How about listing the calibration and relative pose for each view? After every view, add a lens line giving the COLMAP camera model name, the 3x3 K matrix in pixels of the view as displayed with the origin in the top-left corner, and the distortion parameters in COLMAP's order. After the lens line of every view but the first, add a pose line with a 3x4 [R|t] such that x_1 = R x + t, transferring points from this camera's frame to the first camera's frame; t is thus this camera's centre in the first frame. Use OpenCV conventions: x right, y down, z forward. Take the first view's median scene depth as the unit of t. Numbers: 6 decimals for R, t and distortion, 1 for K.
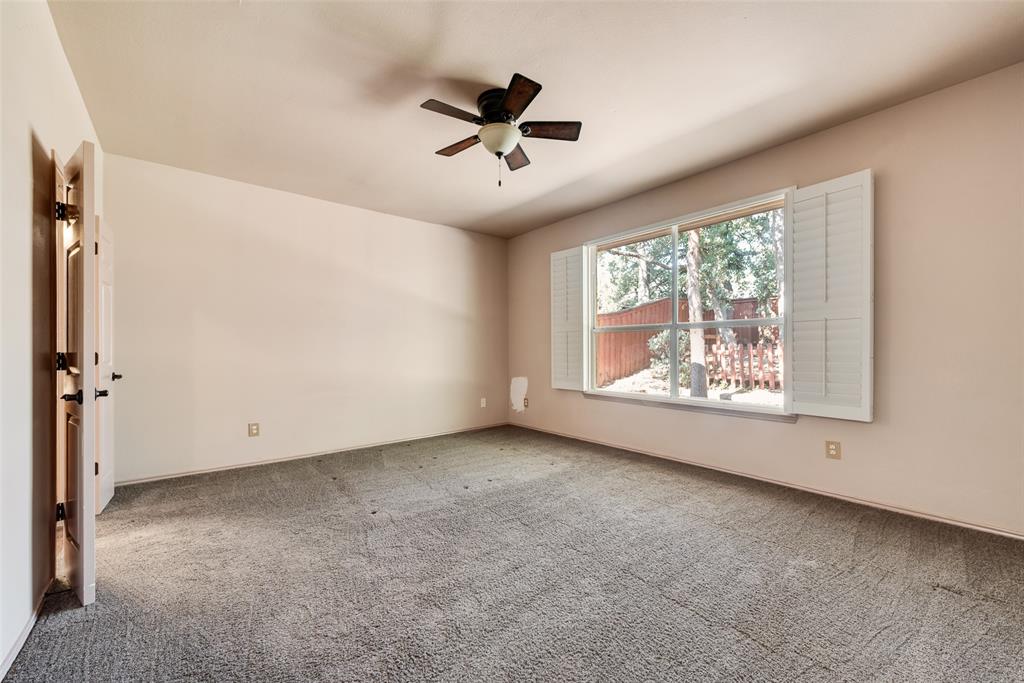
lens RADIAL K [[399.5, 0, 506.1], [0, 399.5, 345.9], [0, 0, 1]] dist [0.011384, -0.001074]
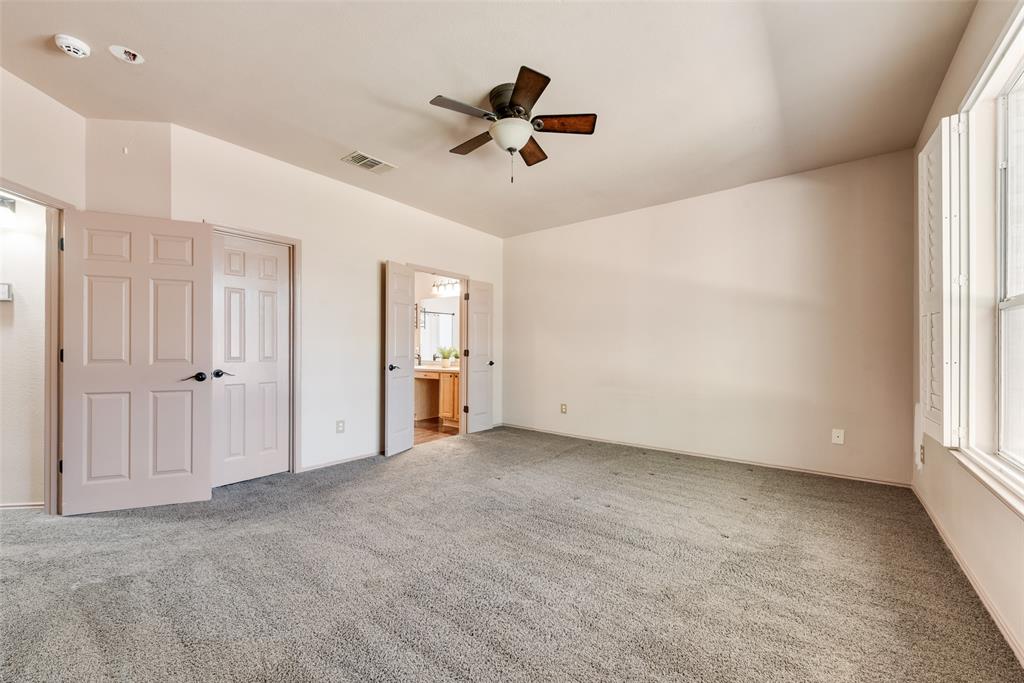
lens RADIAL K [[399.5, 0, 506.9], [0, 399.5, 347.4], [0, 0, 1]] dist [0.011384, -0.001074]
pose [[0.233172, 0.002432, -0.972432, 0.755281], [0.005428, 0.999978, 0.003803, -0.001706], [0.972420, -0.006165, 0.233154, 0.618607]]
